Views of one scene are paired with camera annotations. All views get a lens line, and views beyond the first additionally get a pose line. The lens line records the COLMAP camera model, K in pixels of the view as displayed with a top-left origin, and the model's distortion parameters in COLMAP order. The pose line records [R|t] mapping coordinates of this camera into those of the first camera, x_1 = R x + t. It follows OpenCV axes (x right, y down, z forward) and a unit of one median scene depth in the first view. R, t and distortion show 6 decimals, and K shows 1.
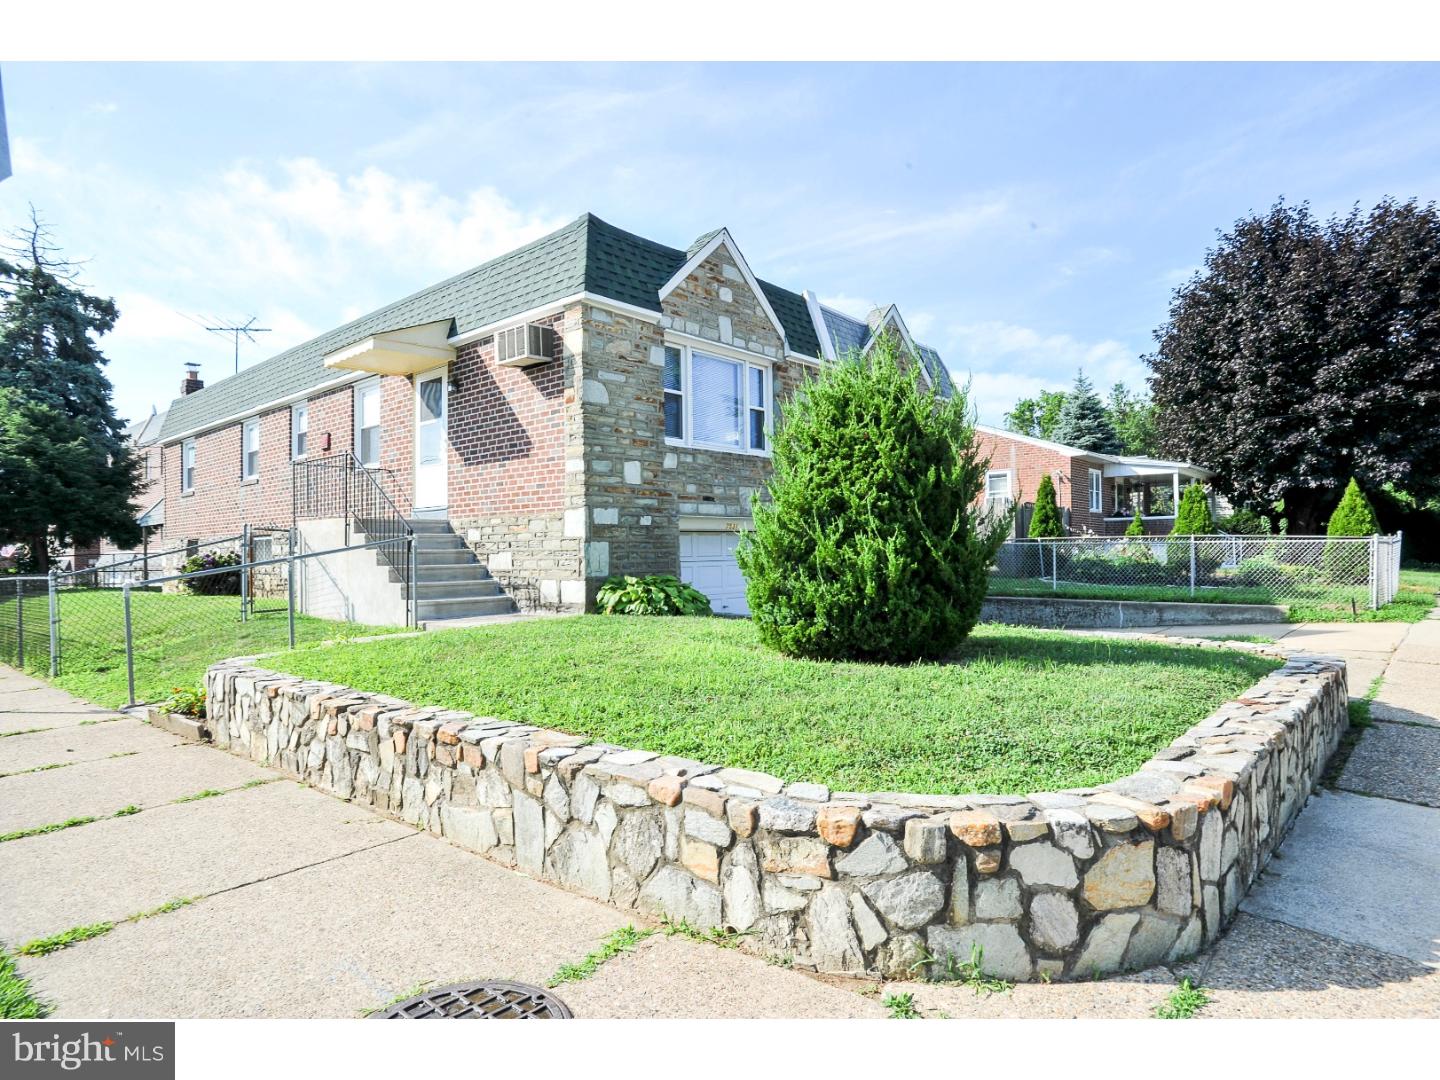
lens RADIAL K [[822.4, 0, 719.6], [0, 822.4, 550.3], [0, 0, 1]] dist [-0.008778, 0.000590]
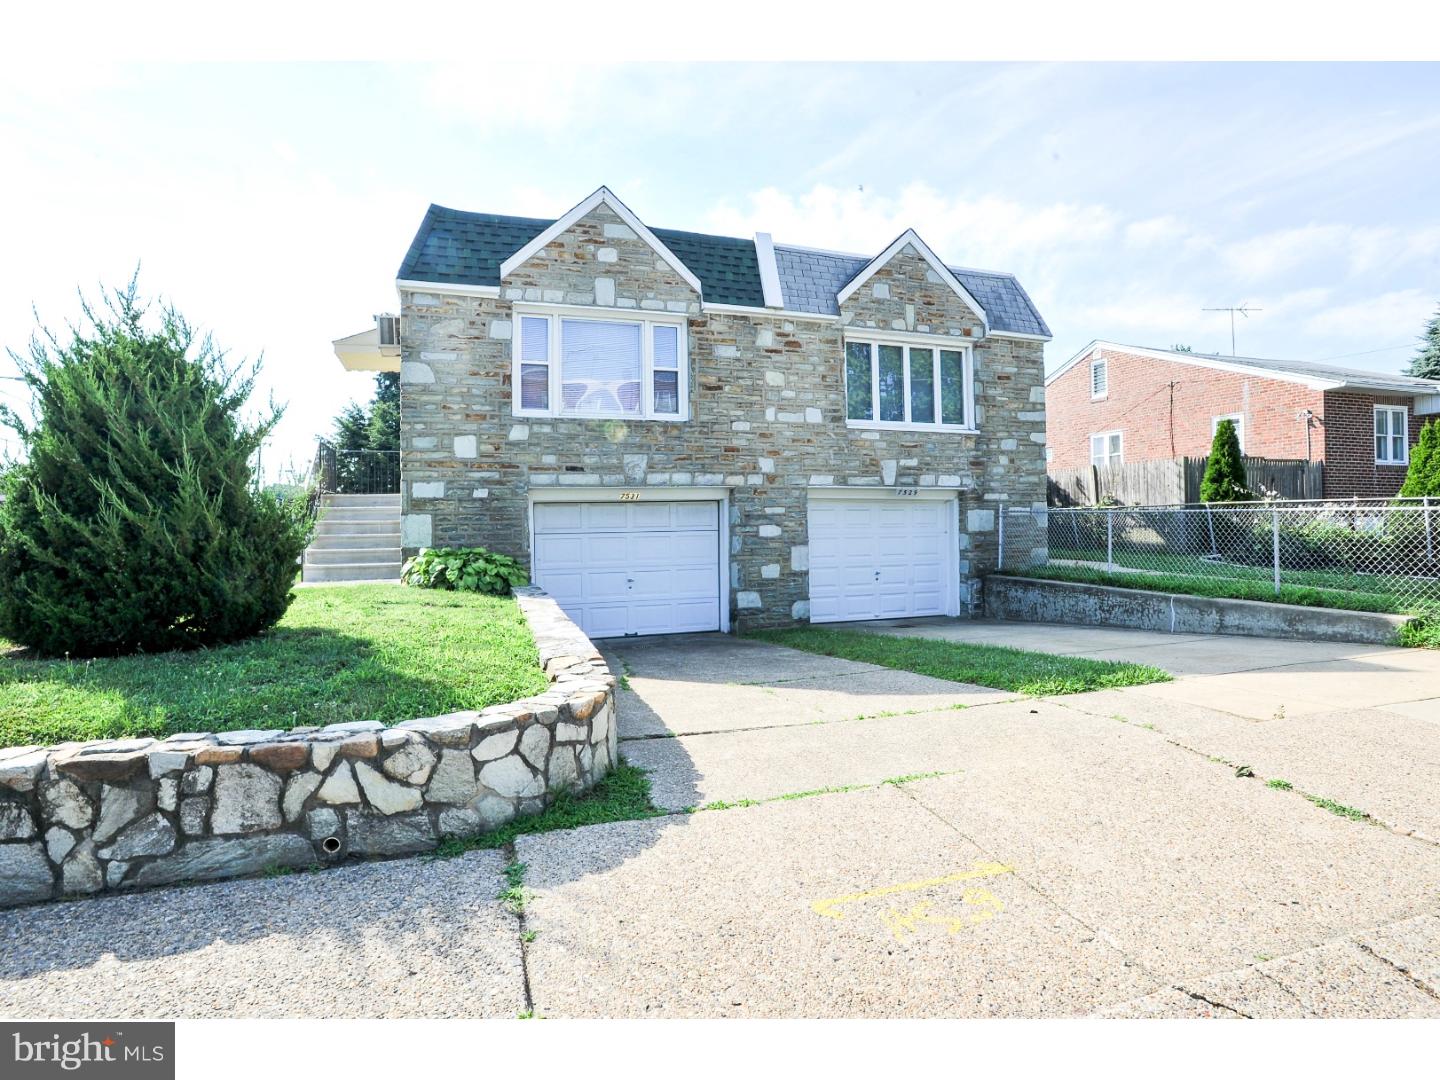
lens RADIAL K [[757.5, 0, 720.9], [0, 757.5, 528.4], [0, 0, 1]] dist [-0.042218, 0.000670]
pose [[0.862160, 0.008898, -0.506558, 0.595039], [0.001668, 0.999790, 0.020401, -0.010151], [0.506634, -0.018434, 0.861964, 0.318017]]
